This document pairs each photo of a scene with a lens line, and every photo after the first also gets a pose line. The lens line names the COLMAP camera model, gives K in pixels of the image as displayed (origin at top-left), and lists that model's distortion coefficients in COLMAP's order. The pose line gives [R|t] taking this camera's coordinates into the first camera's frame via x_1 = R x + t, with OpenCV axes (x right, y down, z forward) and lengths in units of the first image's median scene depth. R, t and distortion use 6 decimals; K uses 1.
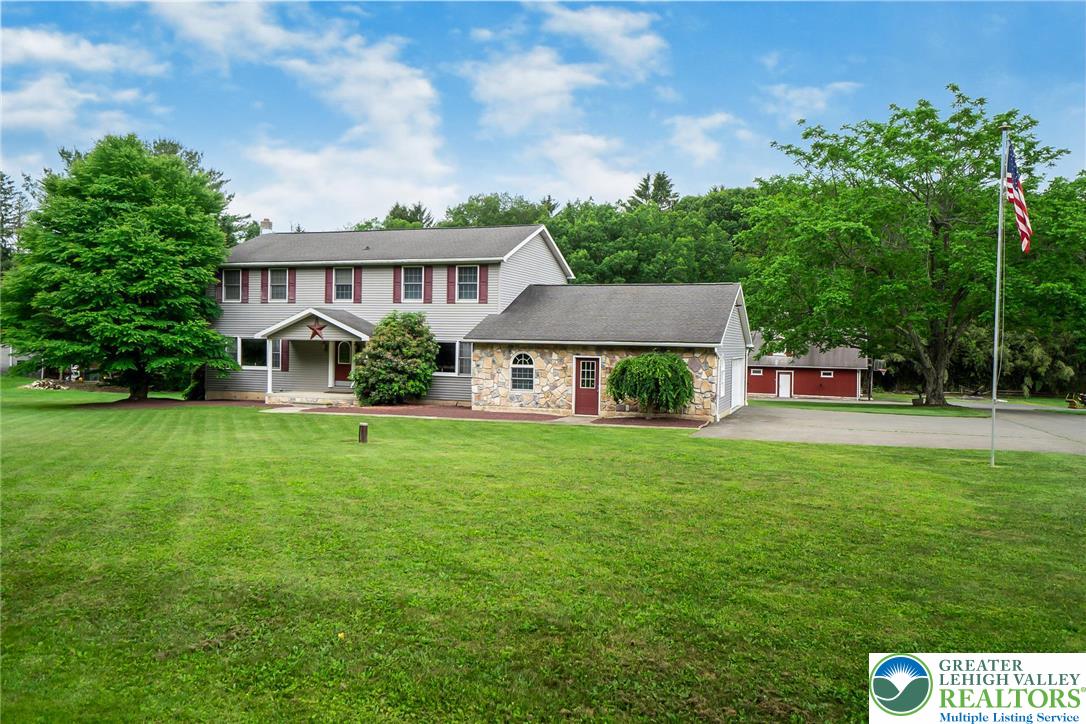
lens RADIAL K [[809.5, 0, 541.1], [0, 809.5, 359.7], [0, 0, 1]] dist [0.011031, 0.000824]
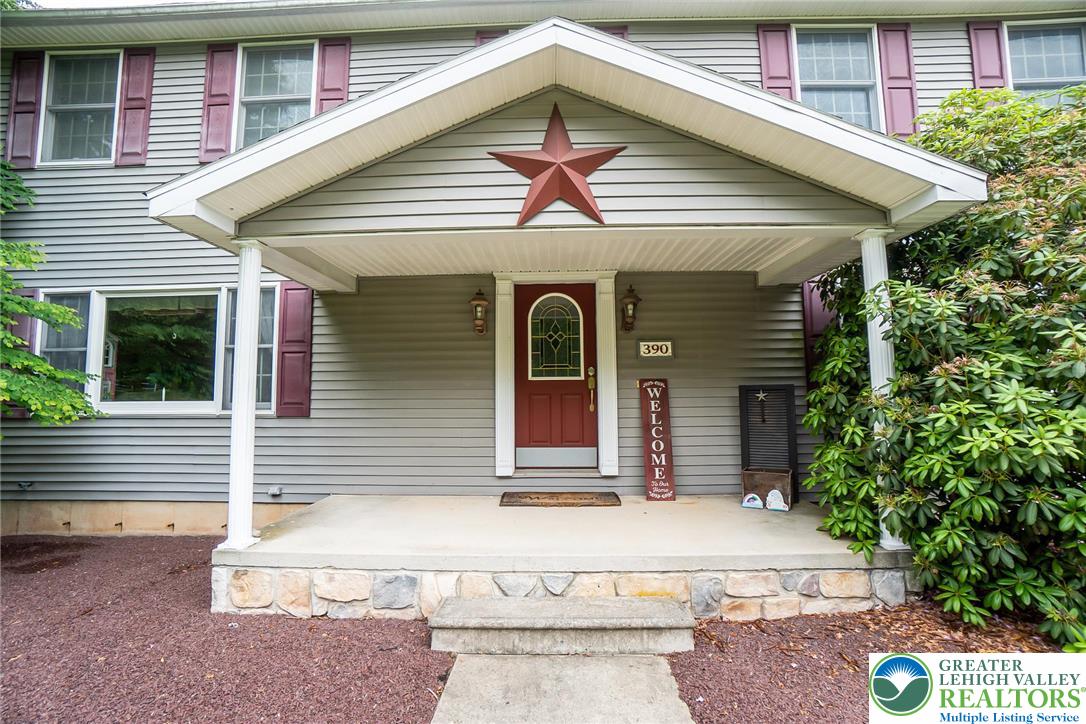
lens RADIAL K [[476.9, 0, 535.3], [0, 476.9, 350.8], [0, 0, 1]] dist [-0.039938, 0.010068]
pose [[0.952848, 0.002705, 0.303435, -0.316491], [0.031157, 0.993803, -0.106698, 0.012879], [-0.301843, 0.111122, 0.946859, 0.915073]]
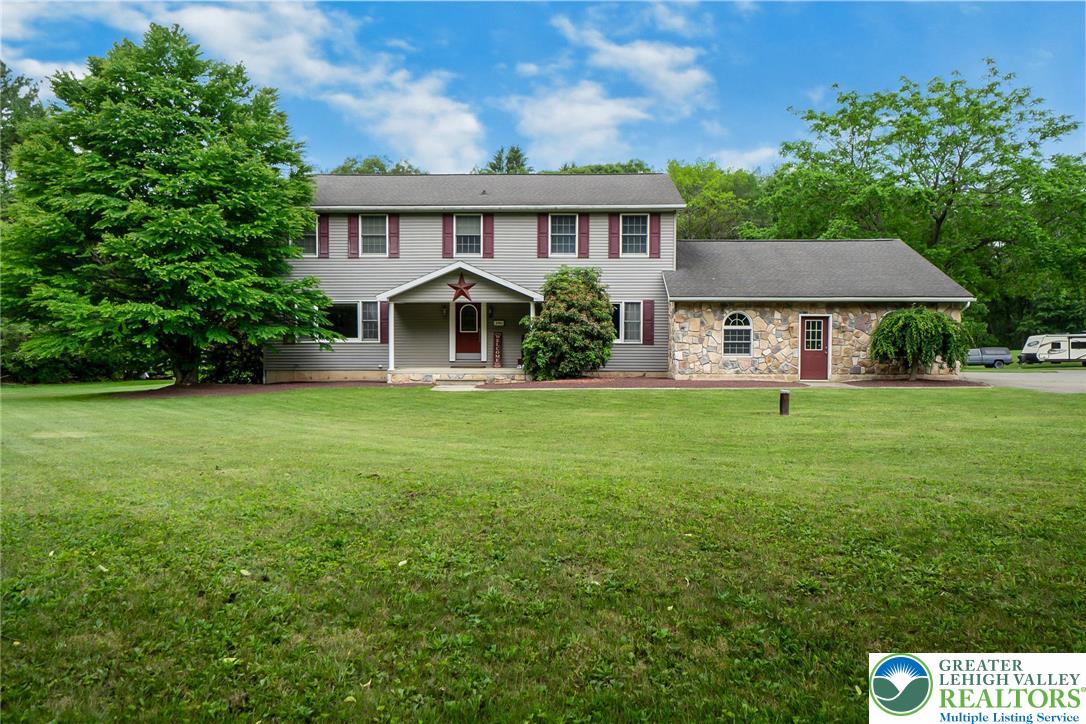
lens RADIAL K [[809.5, 0, 541.6], [0, 809.5, 362.3], [0, 0, 1]] dist [0.011031, 0.000824]
pose [[0.952723, -0.028420, 0.302509, -0.451846], [0.021385, 0.999419, 0.026542, 0.016328], [-0.303088, -0.018818, 0.952777, 0.206623]]
